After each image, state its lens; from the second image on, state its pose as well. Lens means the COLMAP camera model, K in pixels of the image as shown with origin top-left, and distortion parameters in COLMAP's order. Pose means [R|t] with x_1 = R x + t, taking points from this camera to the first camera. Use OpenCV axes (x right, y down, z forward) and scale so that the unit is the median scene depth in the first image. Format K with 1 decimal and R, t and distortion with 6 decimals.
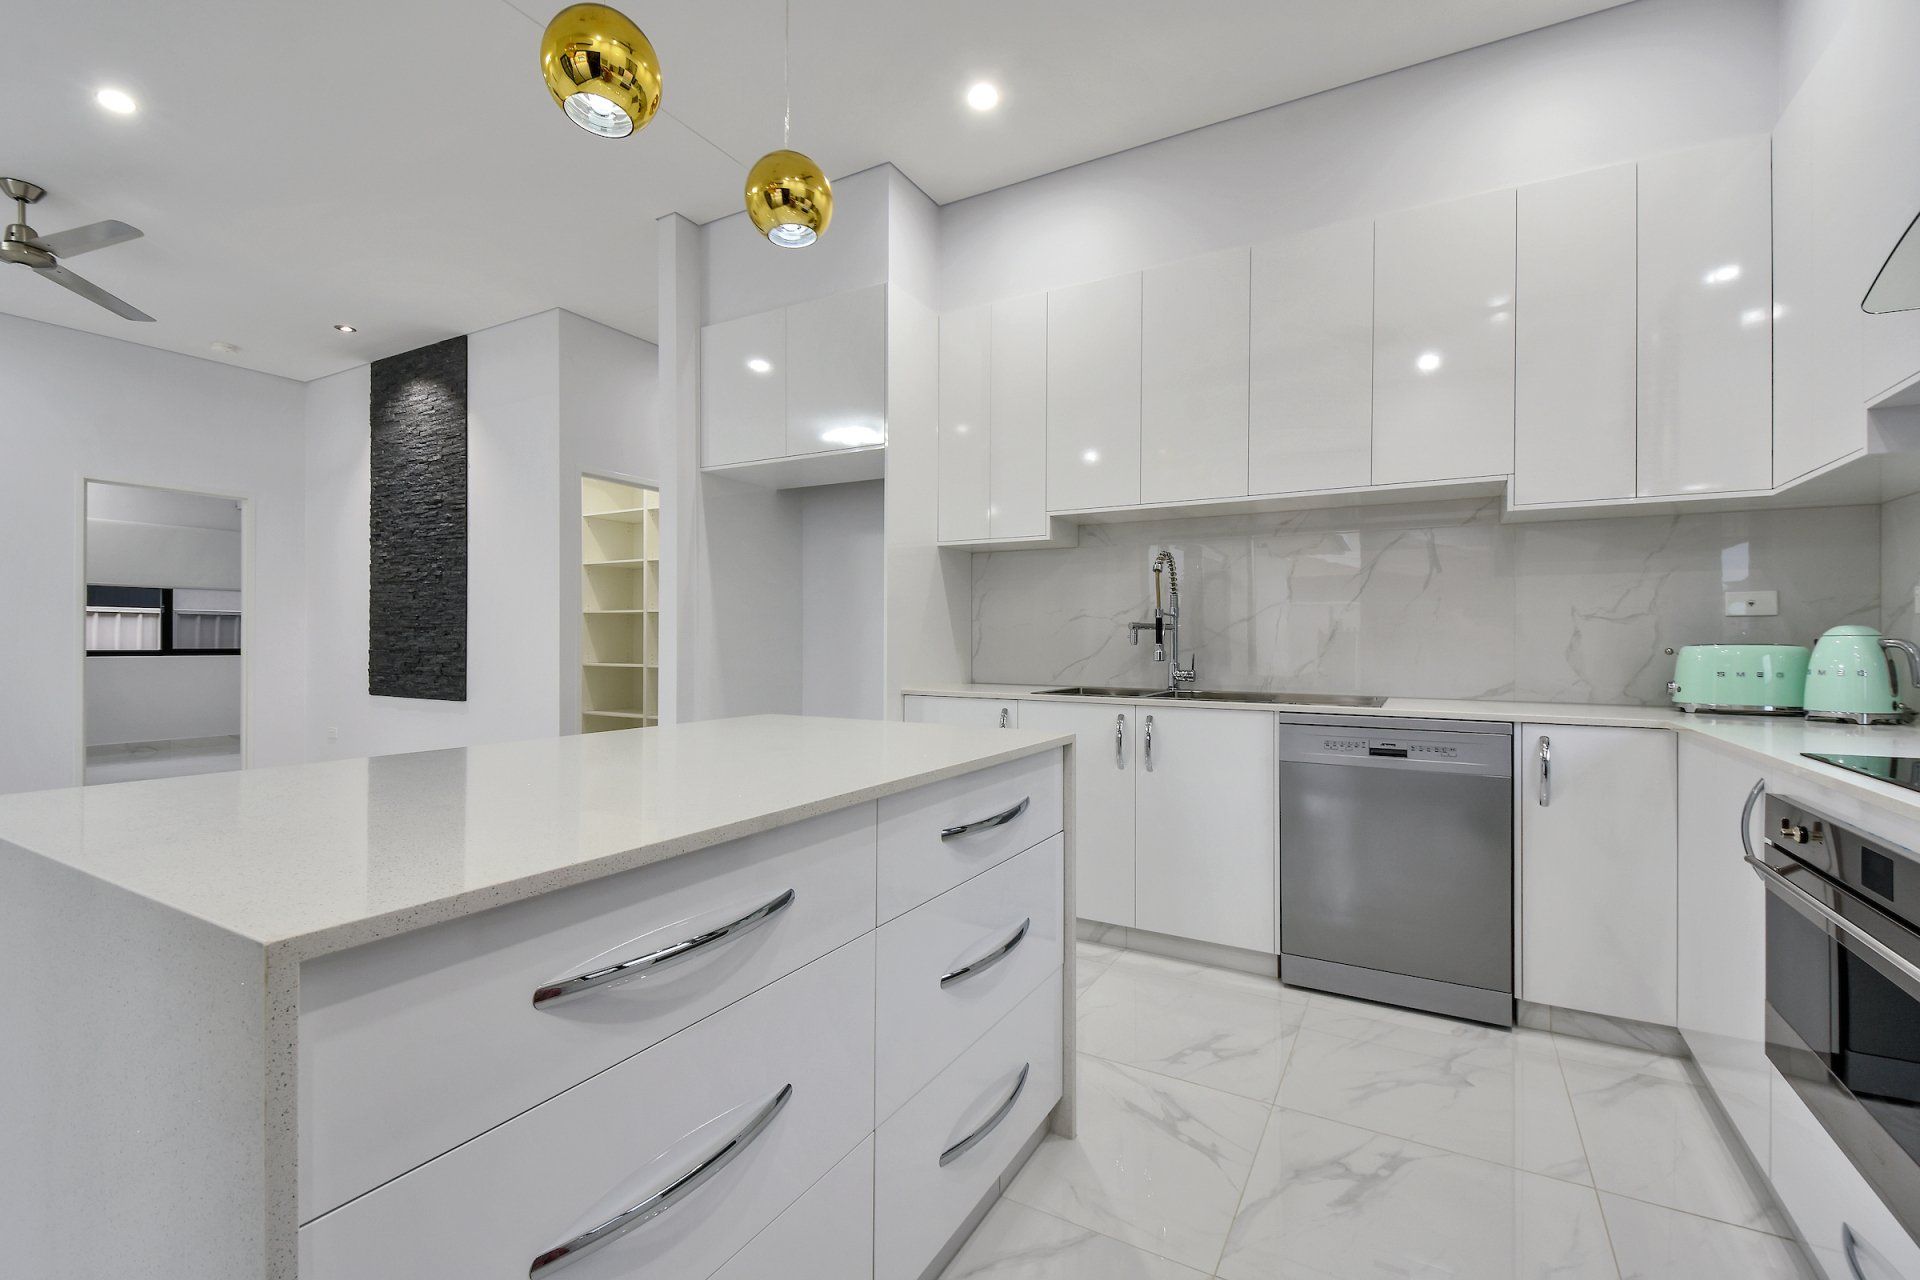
lens RADIAL K [[829.5, 0, 960.0], [0, 829.5, 640.0], [0, 0, 1]] dist [0.027217, -0.014272]
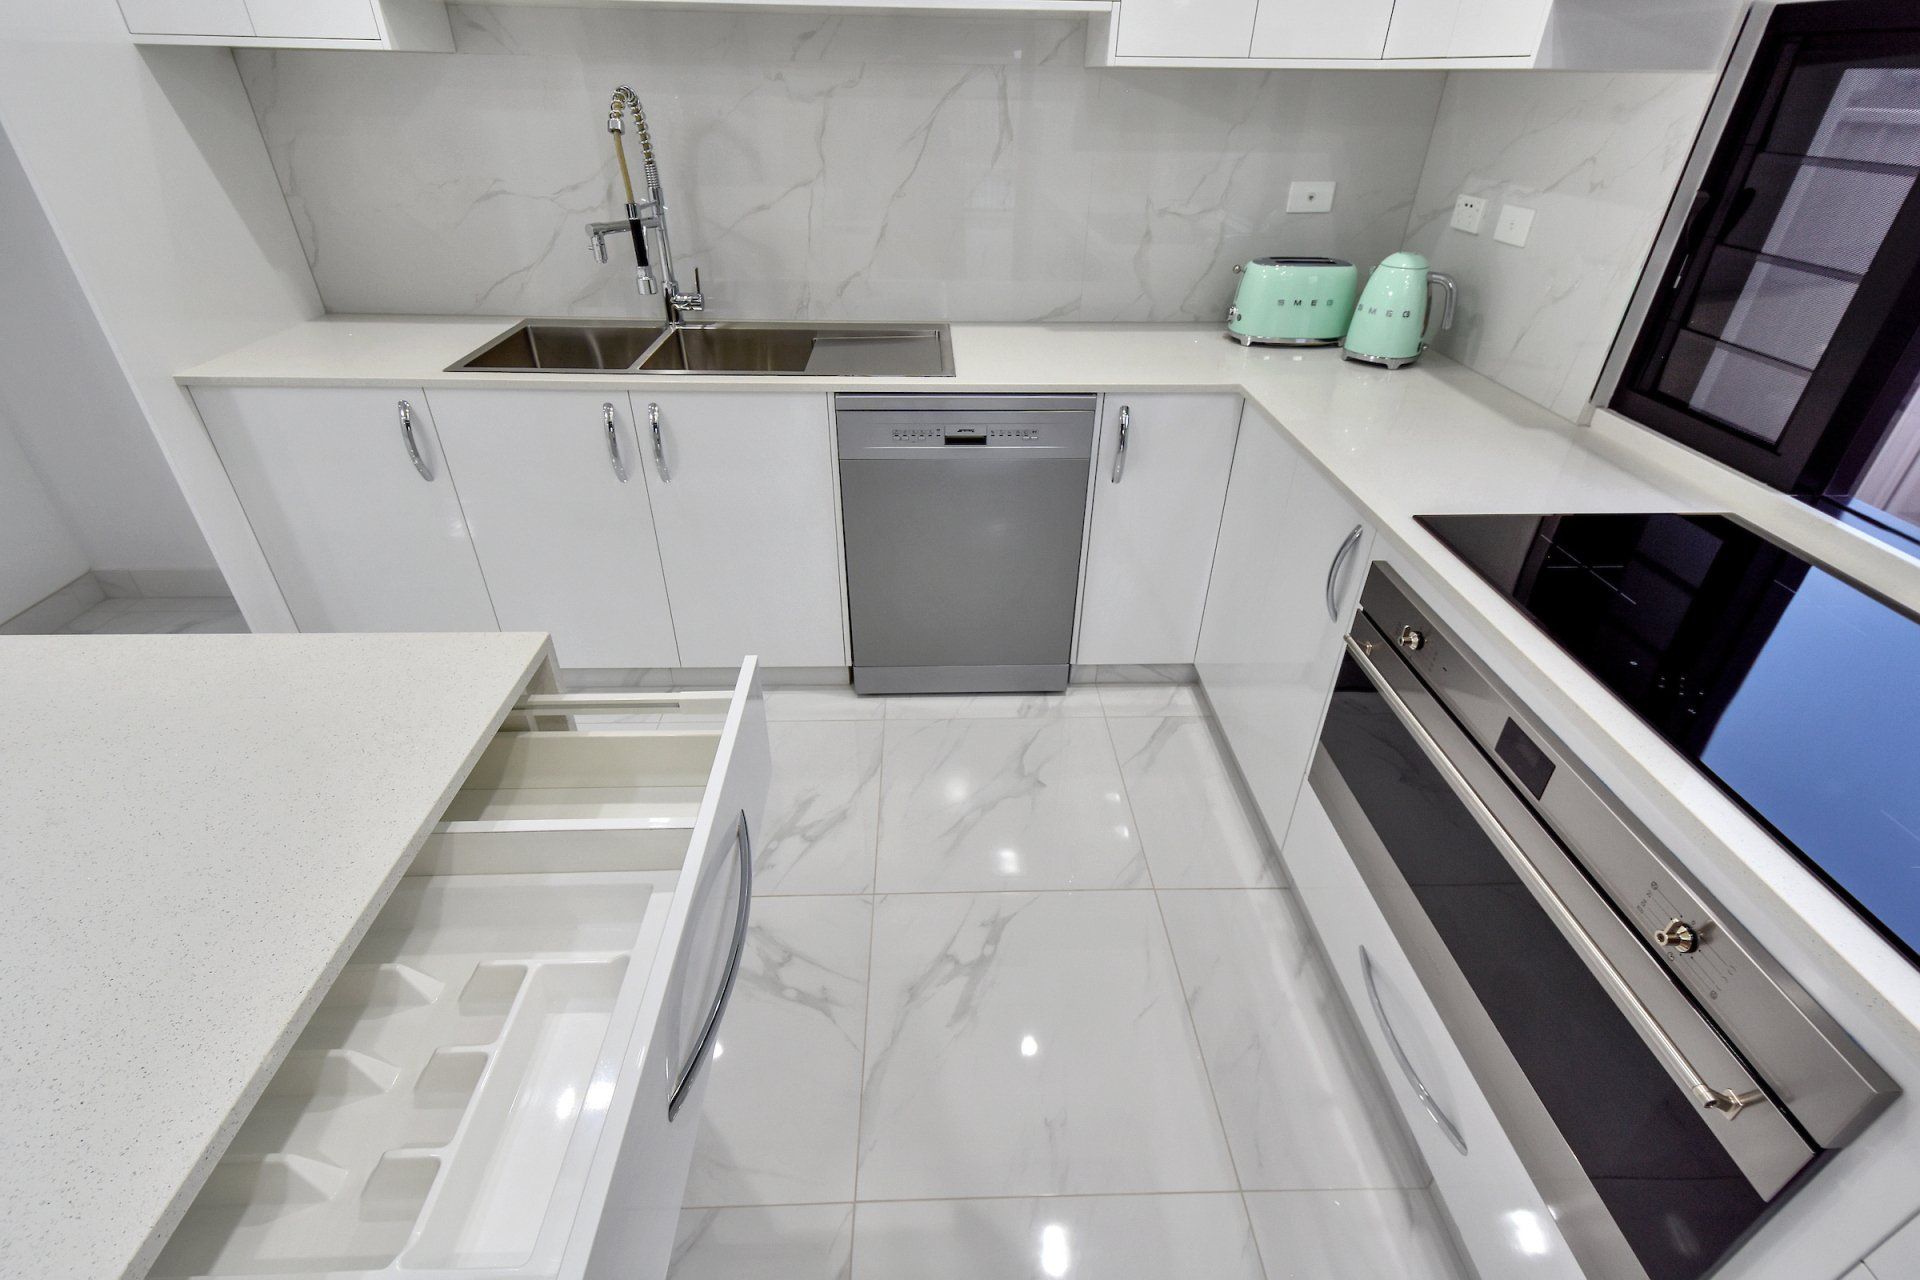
lens RADIAL K [[881.9, 0, 954.9], [0, 881.9, 650.3], [0, 0, 1]] dist [0.031118, -0.000348]
pose [[0.855811, -0.274108, 0.438694, 0.078706], [-0.007125, 0.841736, 0.539842, -0.151690], [-0.517240, -0.465128, 0.718414, 0.304828]]
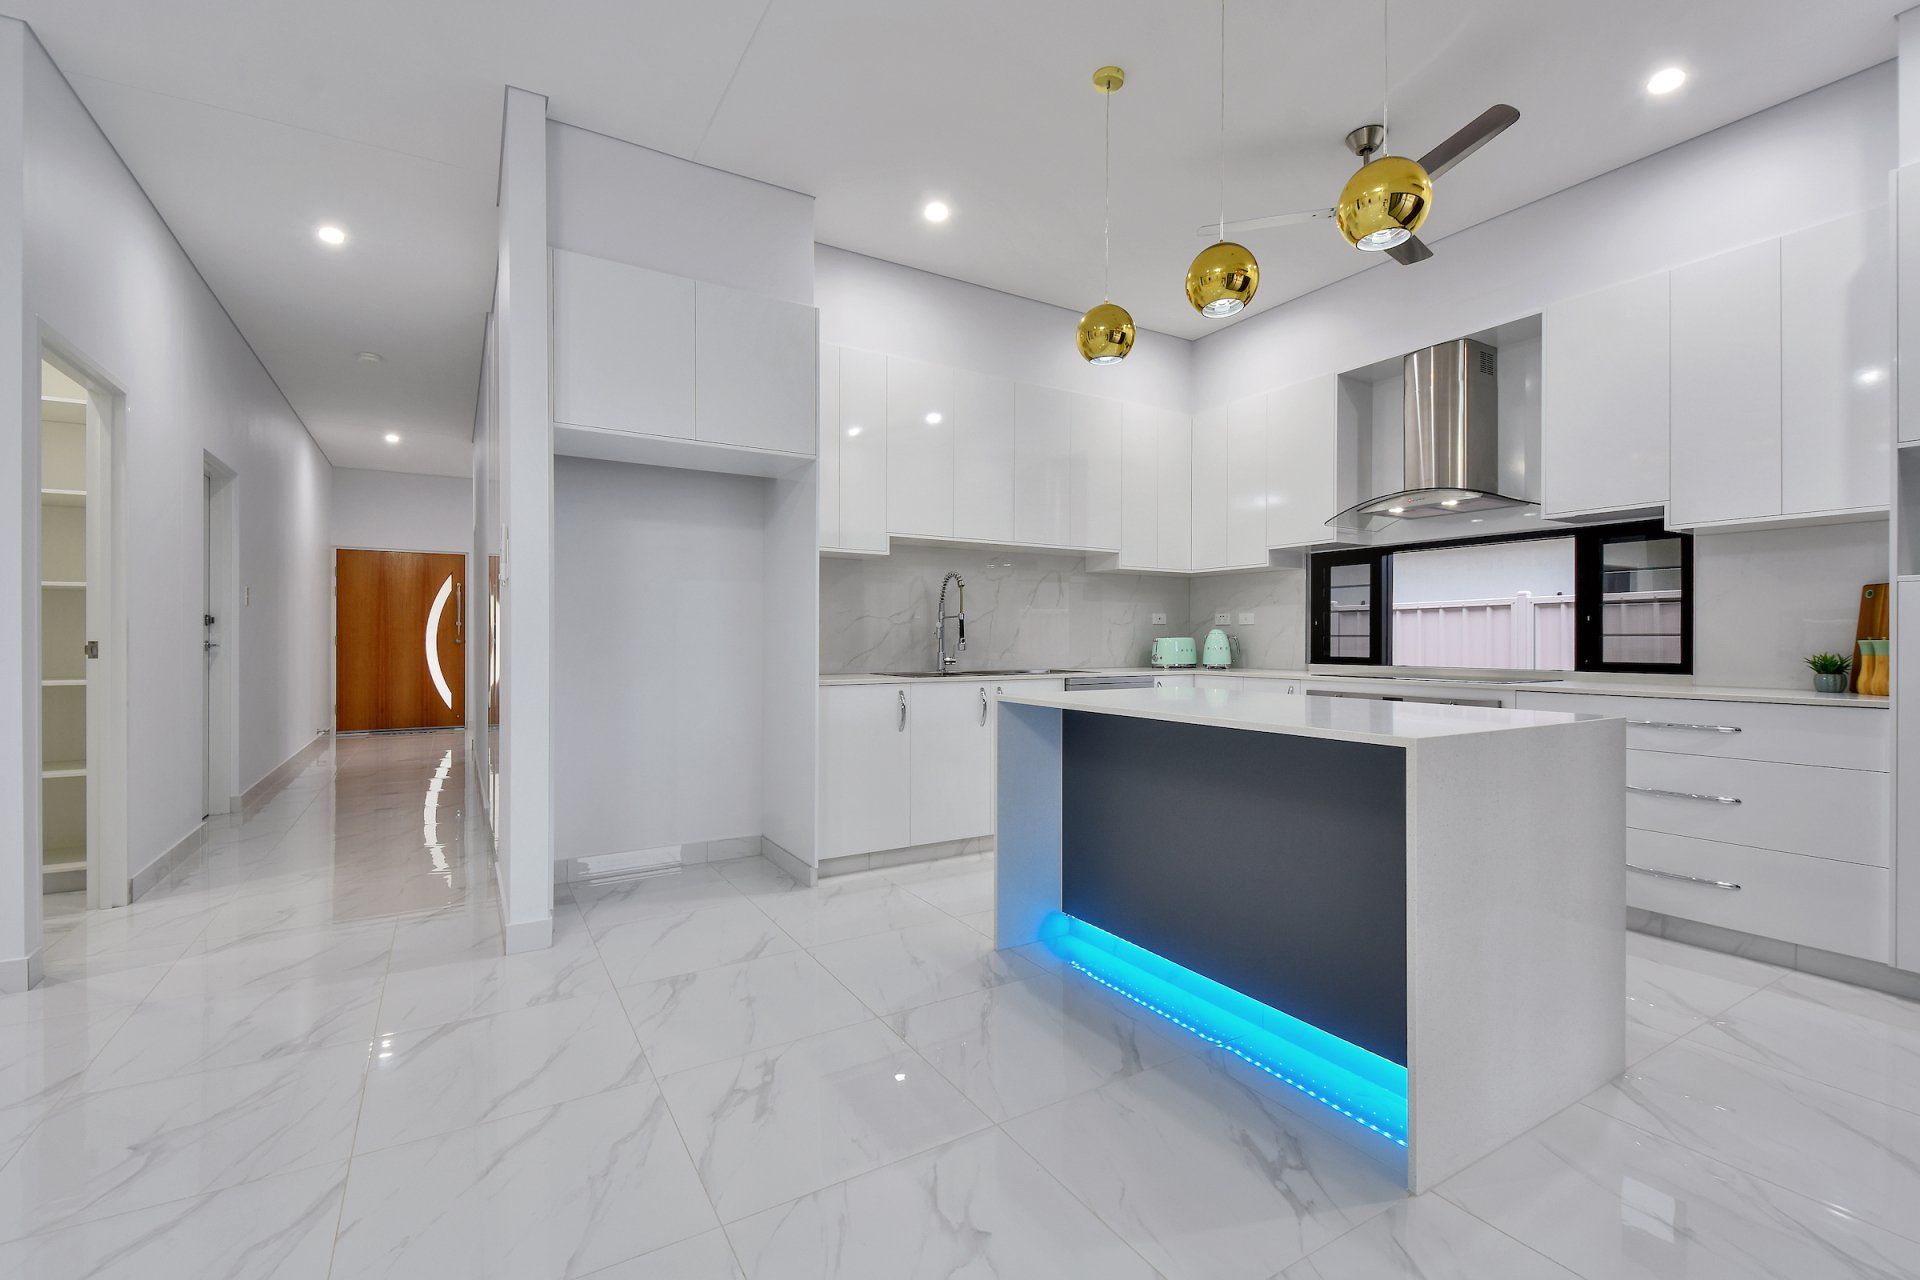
lens RADIAL K [[846.7, 0, 977.7], [0, 846.7, 620.5], [0, 0, 1]] dist [0.028270, -0.017348]
pose [[0.470218, 0.020409, 0.882314, -1.279183], [0.006830, 0.999618, -0.026762, 0.016865], [-0.882524, 0.018610, 0.469899, 0.387206]]
